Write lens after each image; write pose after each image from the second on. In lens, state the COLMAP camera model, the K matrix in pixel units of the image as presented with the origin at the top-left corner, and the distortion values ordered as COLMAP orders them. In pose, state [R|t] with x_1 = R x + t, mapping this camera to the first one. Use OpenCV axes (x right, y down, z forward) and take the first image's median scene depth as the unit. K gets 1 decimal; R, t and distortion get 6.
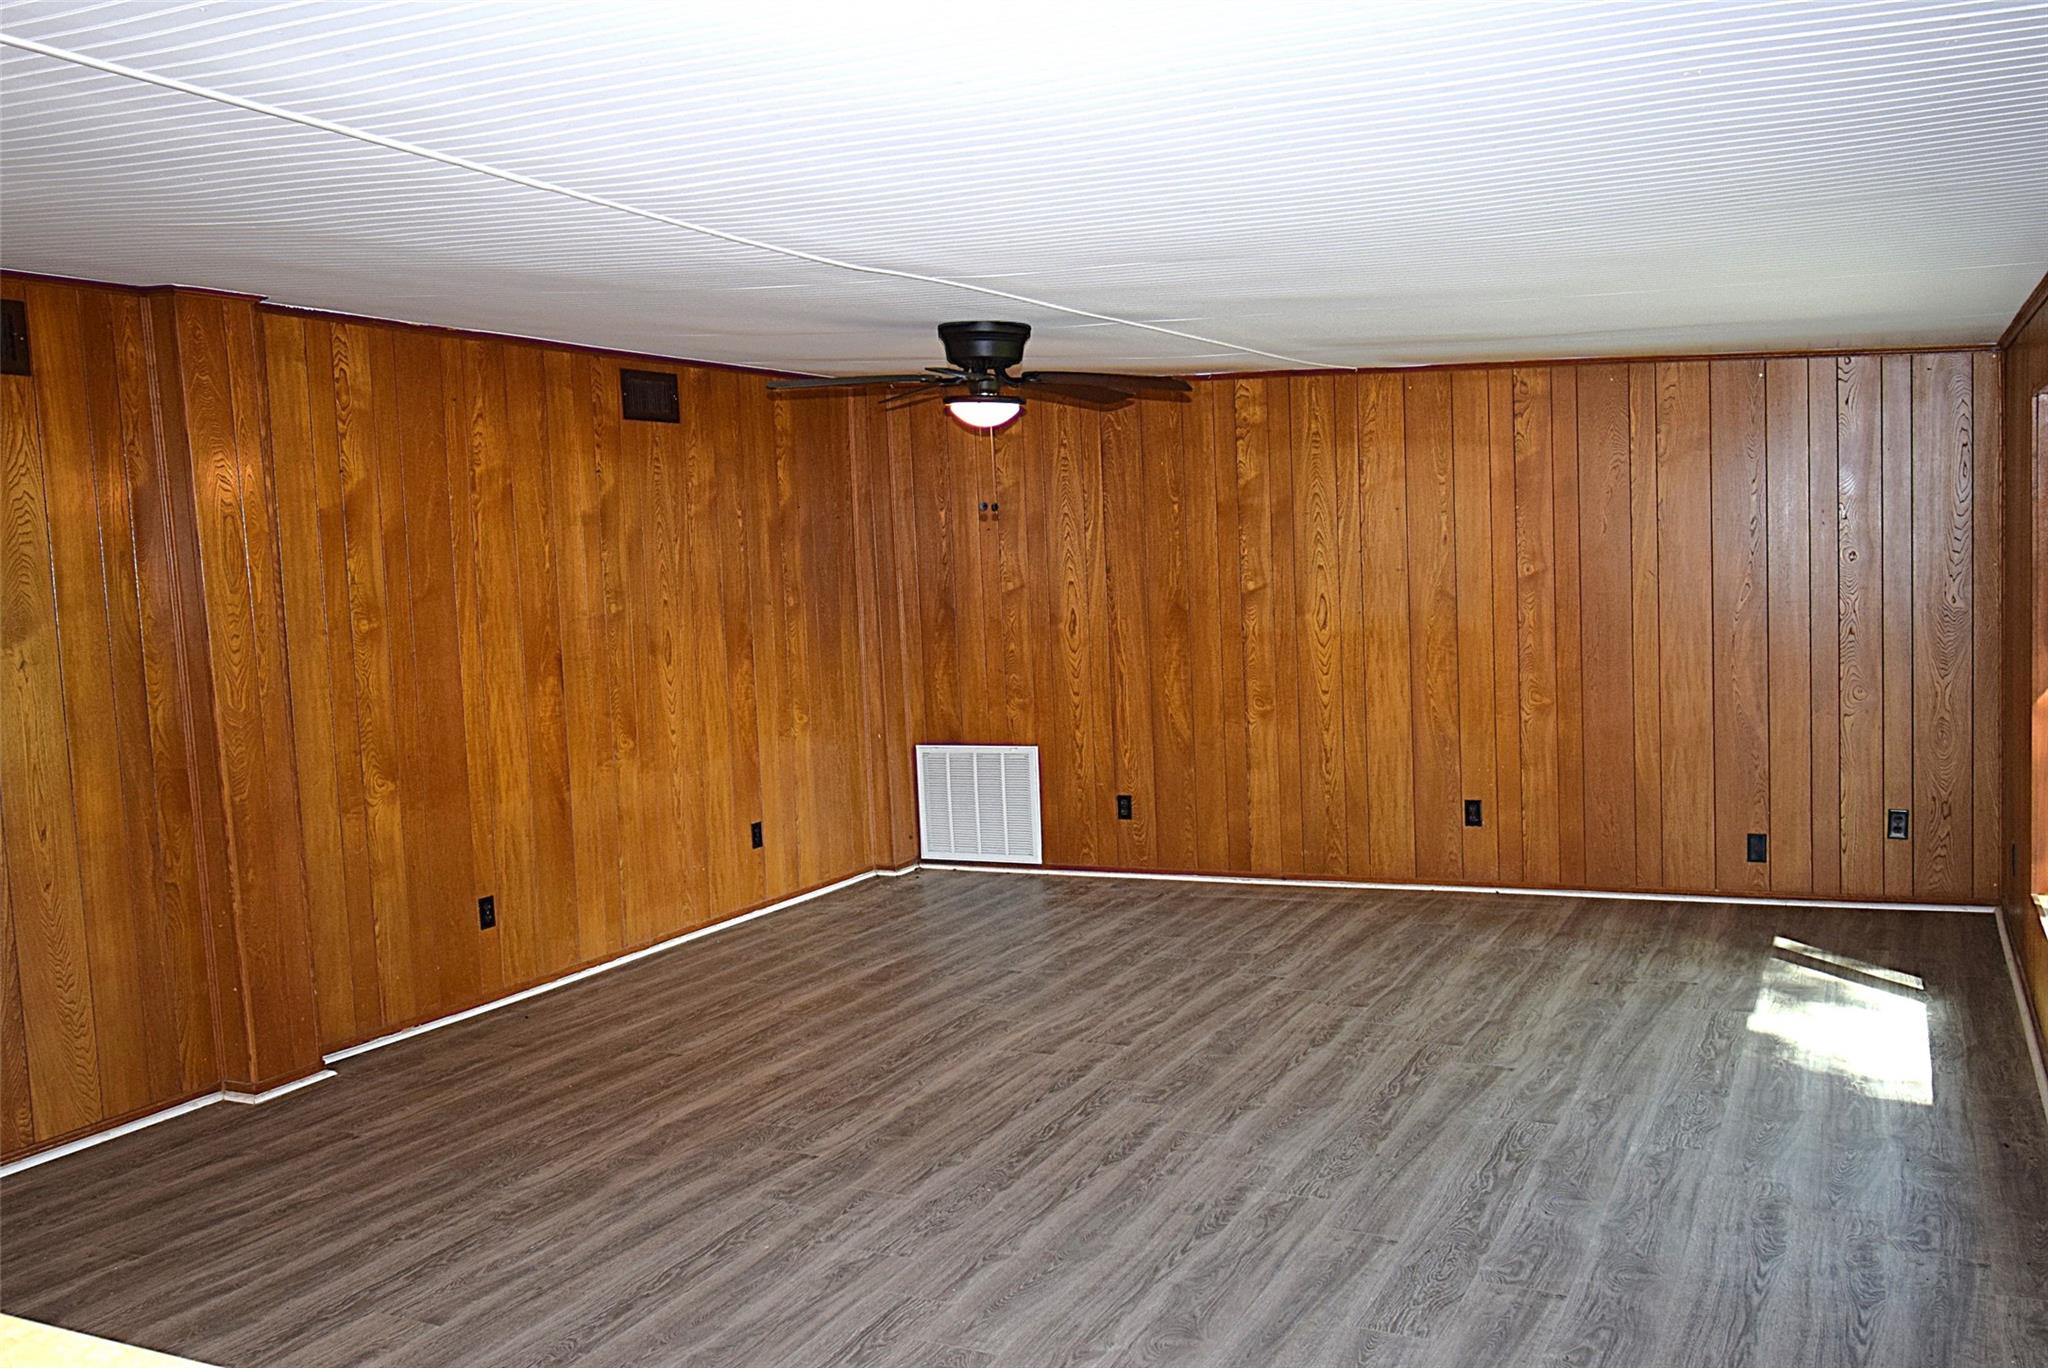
lens RADIAL K [[1708.5, 0, 1026.2], [0, 1708.5, 668.1], [0, 0, 1]] dist [0.011036, -0.034865]
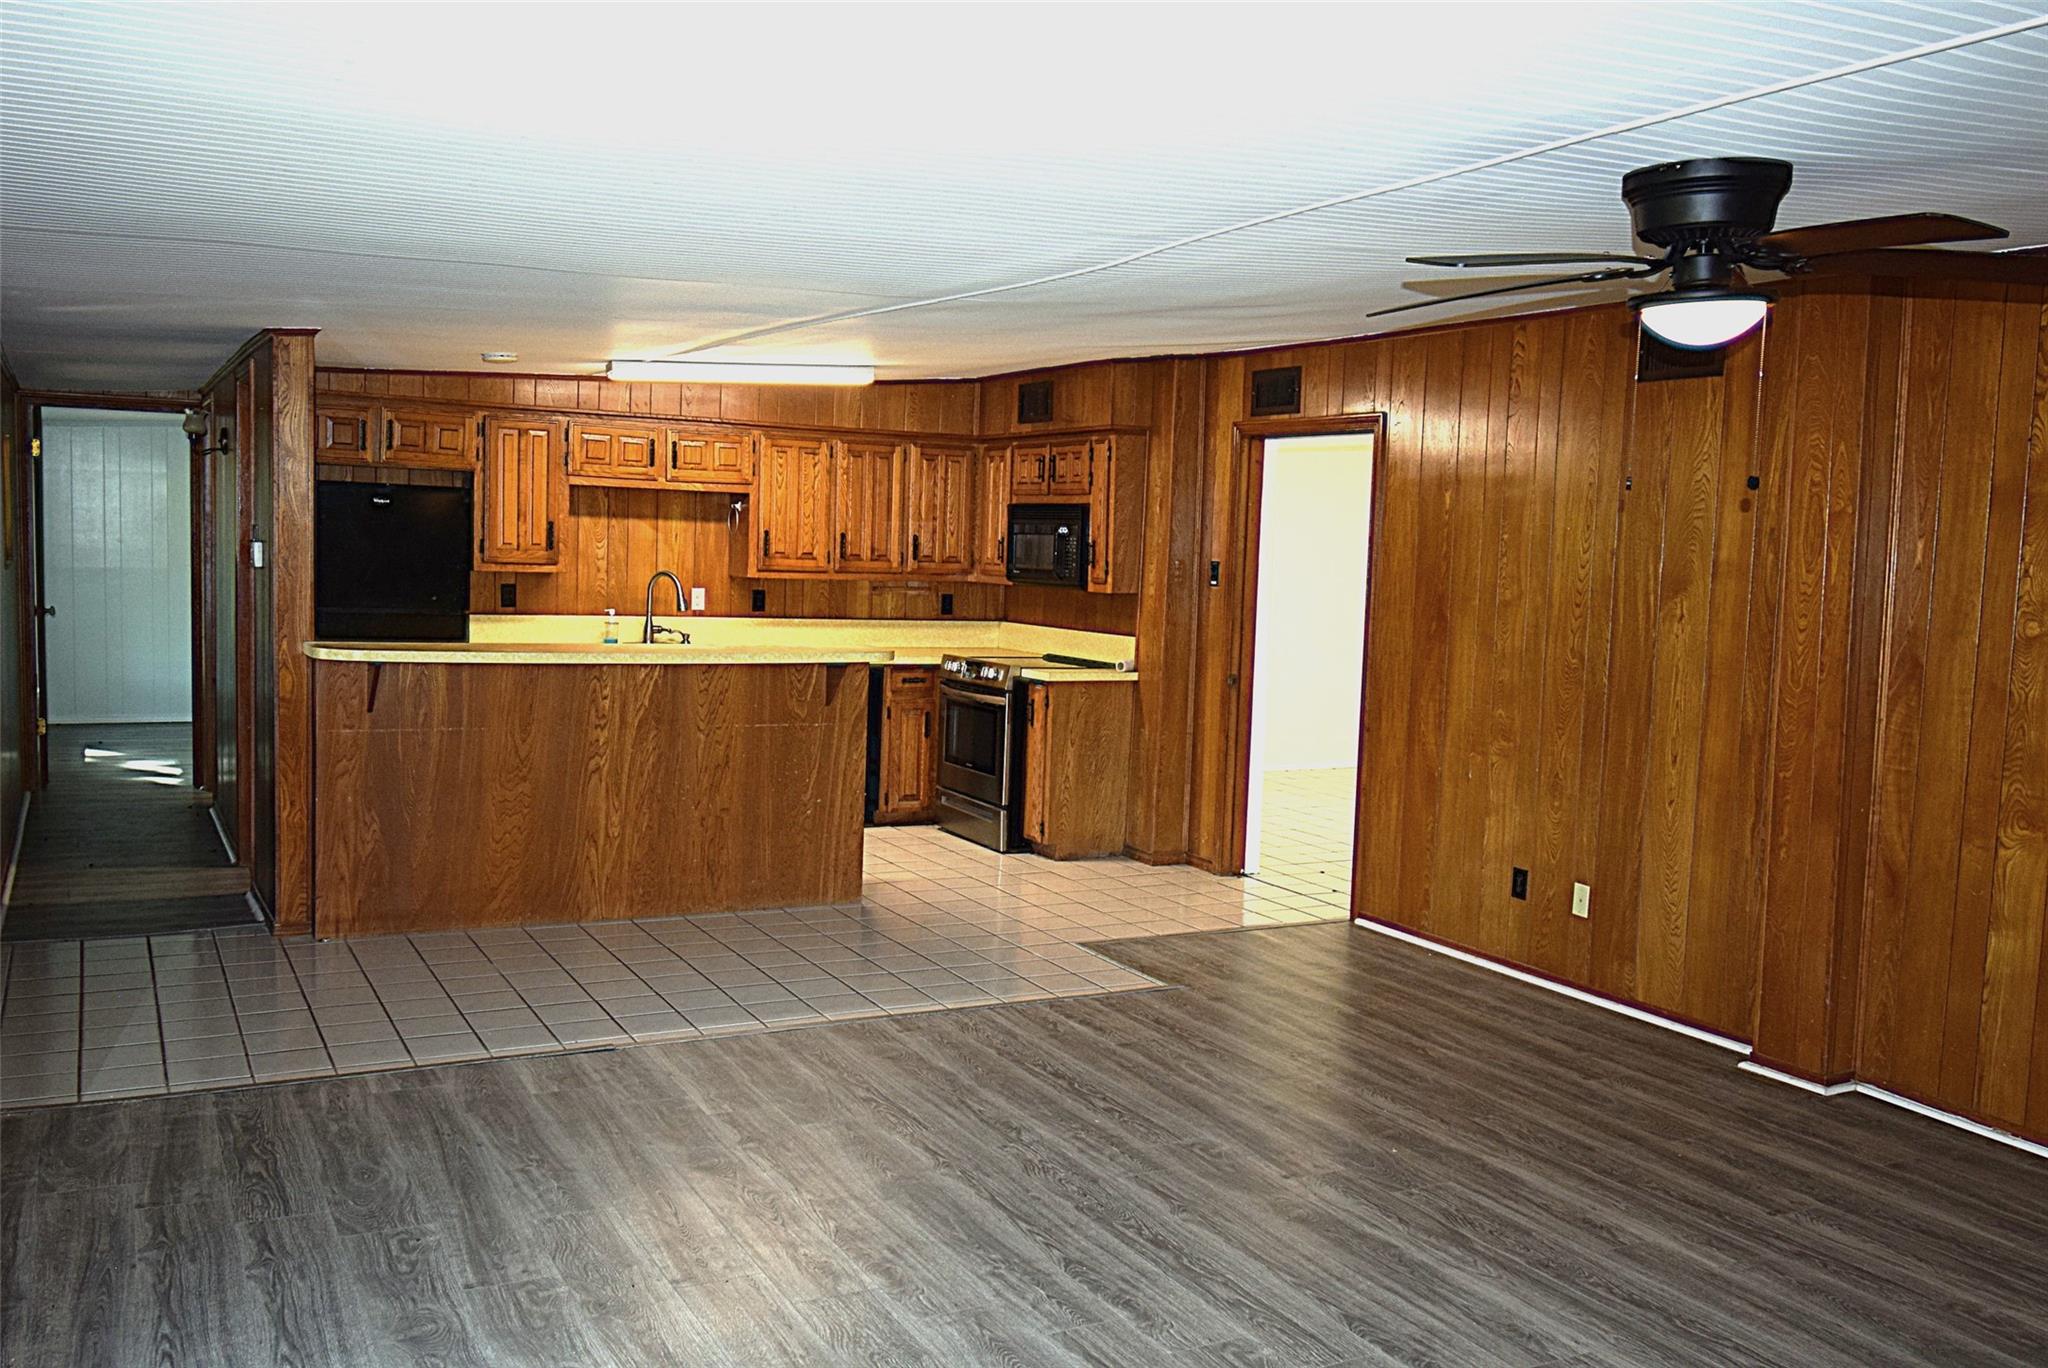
lens RADIAL K [[1708.5, 0, 1041.3], [0, 1708.5, 681.5], [0, 0, 1]] dist [0.011036, -0.034865]
pose [[-0.561546, 0.093133, -0.822188, 0.638250], [-0.067863, 0.985114, 0.157939, -0.112644], [0.824658, 0.144486, -0.546866, 1.237155]]
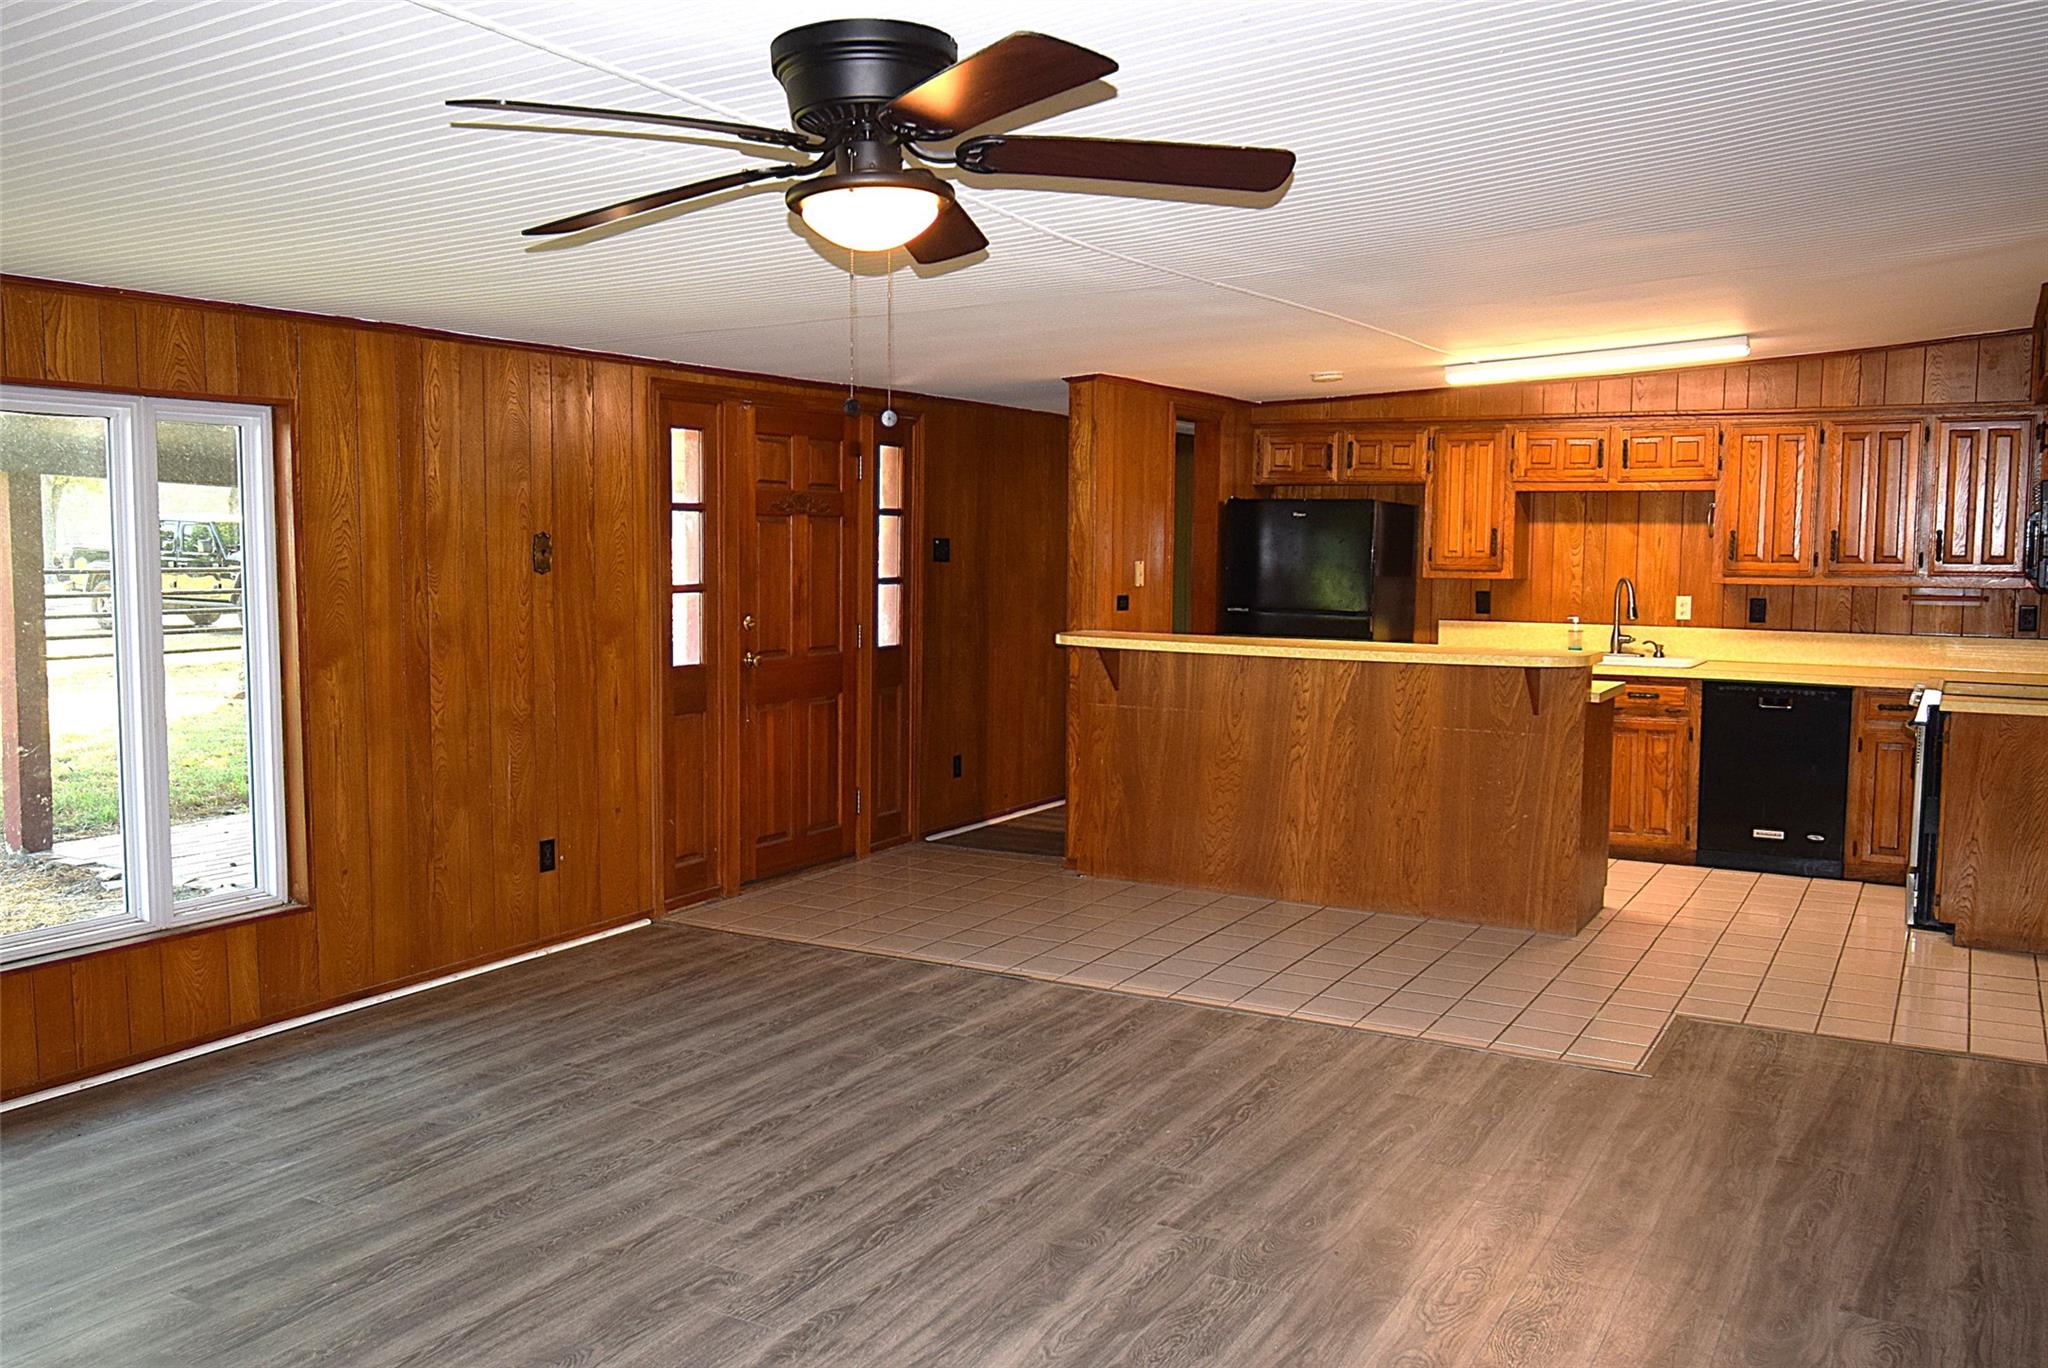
lens RADIAL K [[1708.5, 0, 1036.4], [0, 1708.5, 694.5], [0, 0, 1]] dist [0.011036, -0.034865]
pose [[-0.998772, 0.035151, 0.034901, -0.090669], [0.040313, 0.986234, 0.160365, -0.097810], [-0.028784, 0.161575, -0.986441, 1.620786]]
